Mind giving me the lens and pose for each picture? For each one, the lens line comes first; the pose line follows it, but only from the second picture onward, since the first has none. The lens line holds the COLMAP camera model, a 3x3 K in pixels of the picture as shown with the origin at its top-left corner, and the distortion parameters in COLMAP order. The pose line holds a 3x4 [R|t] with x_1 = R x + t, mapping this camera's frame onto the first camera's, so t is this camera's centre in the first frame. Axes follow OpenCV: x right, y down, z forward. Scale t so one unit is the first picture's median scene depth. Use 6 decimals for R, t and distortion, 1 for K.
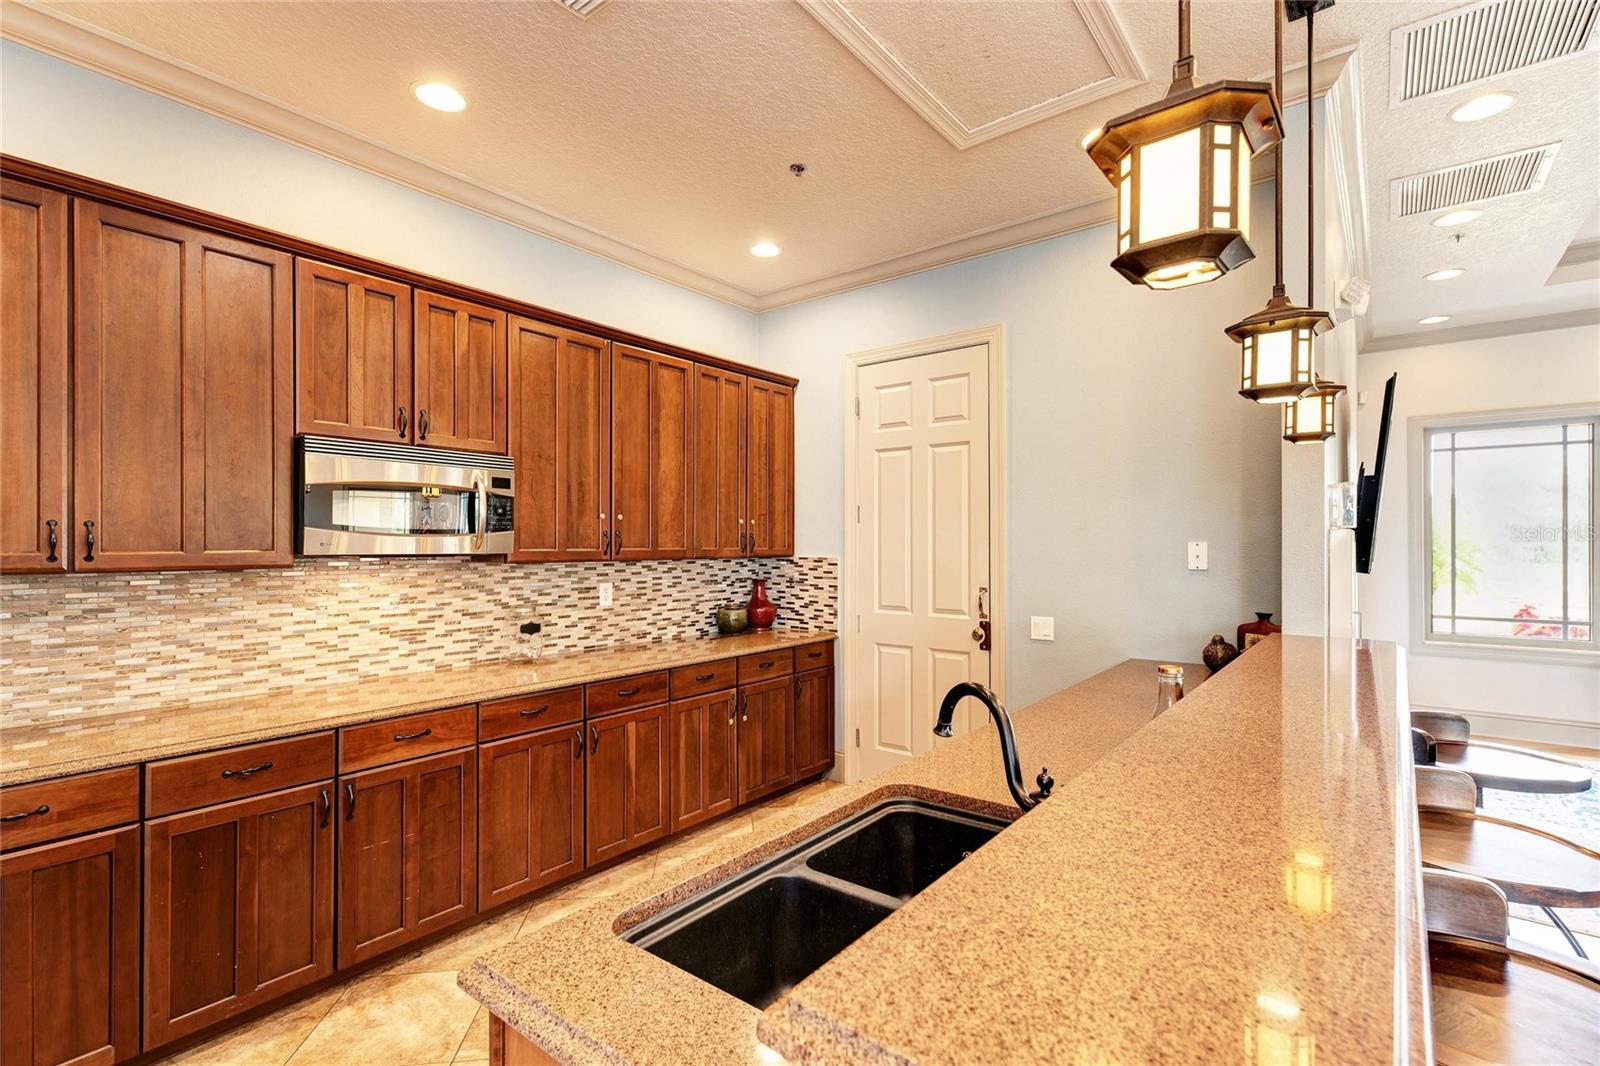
lens RADIAL K [[743.3, 0, 800.0], [0, 743.3, 533.0], [0, 0, 1]] dist [0.013755, -0.000189]
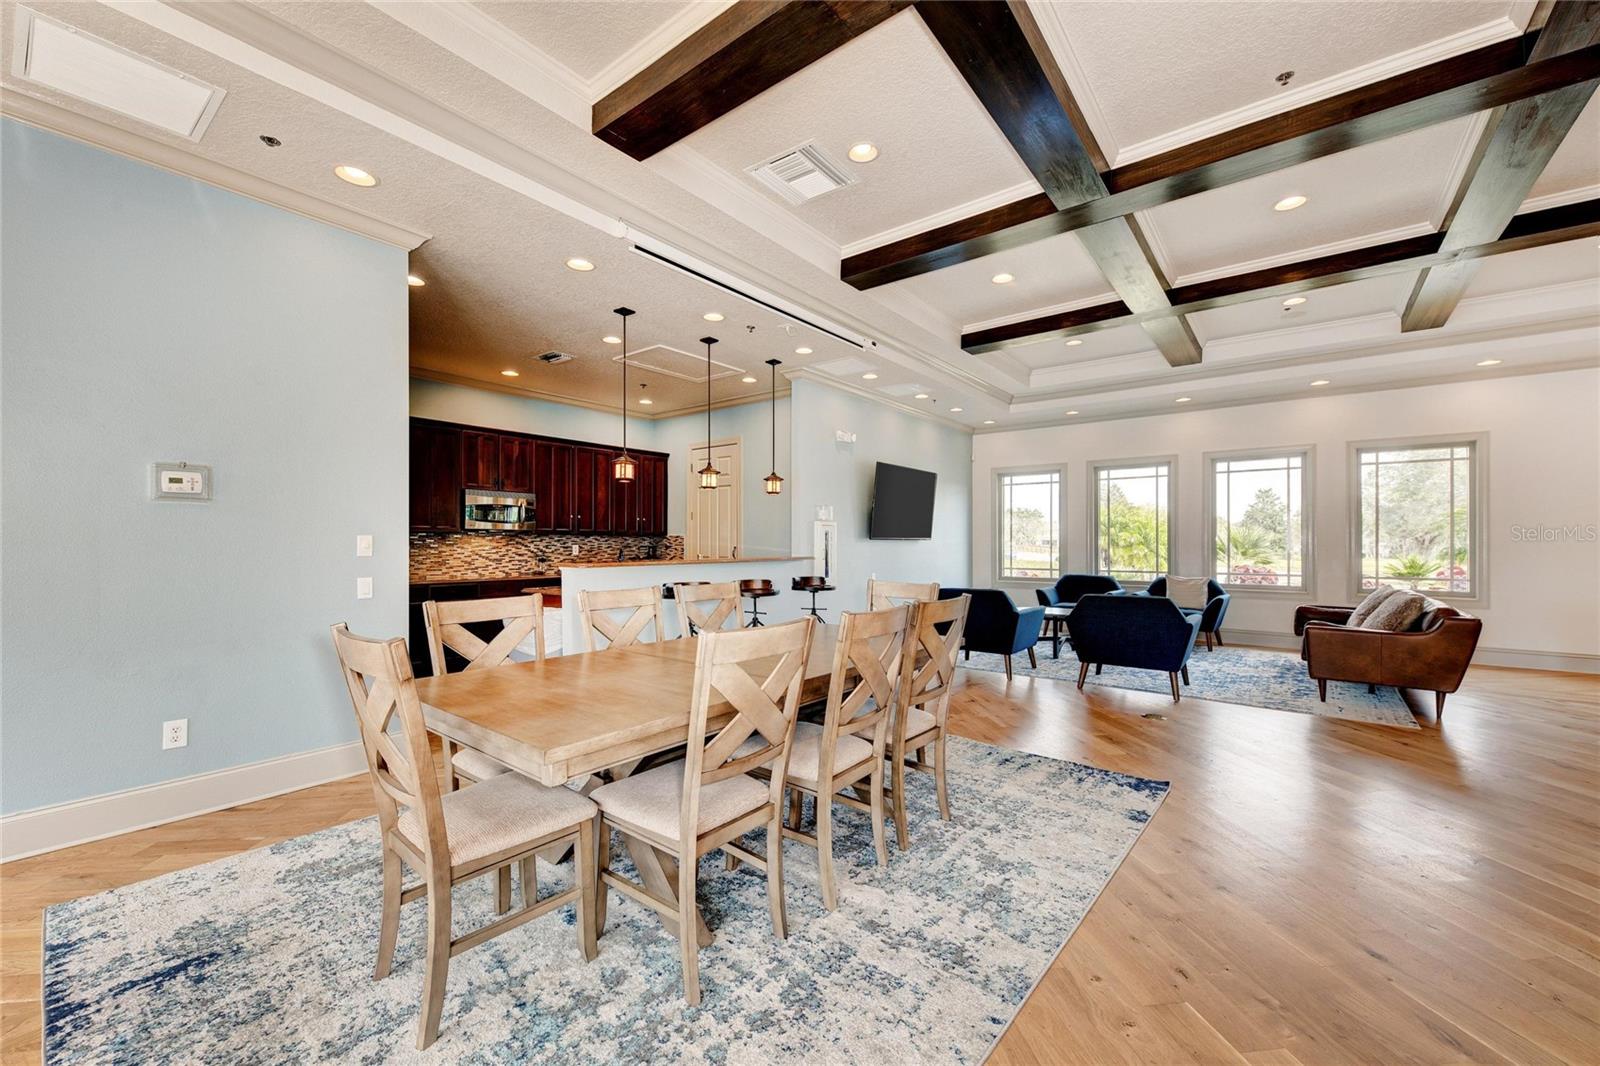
lens RADIAL K [[632.4, 0, 800.0], [0, 632.4, 533.0], [0, 0, 1]] dist [0.002302, 0.000160]
pose [[0.999988, 0.001264, 0.004773, 0.502057], [-0.001253, 0.999997, -0.002290, 0.037345], [-0.004776, 0.002284, 0.999986, -1.151386]]
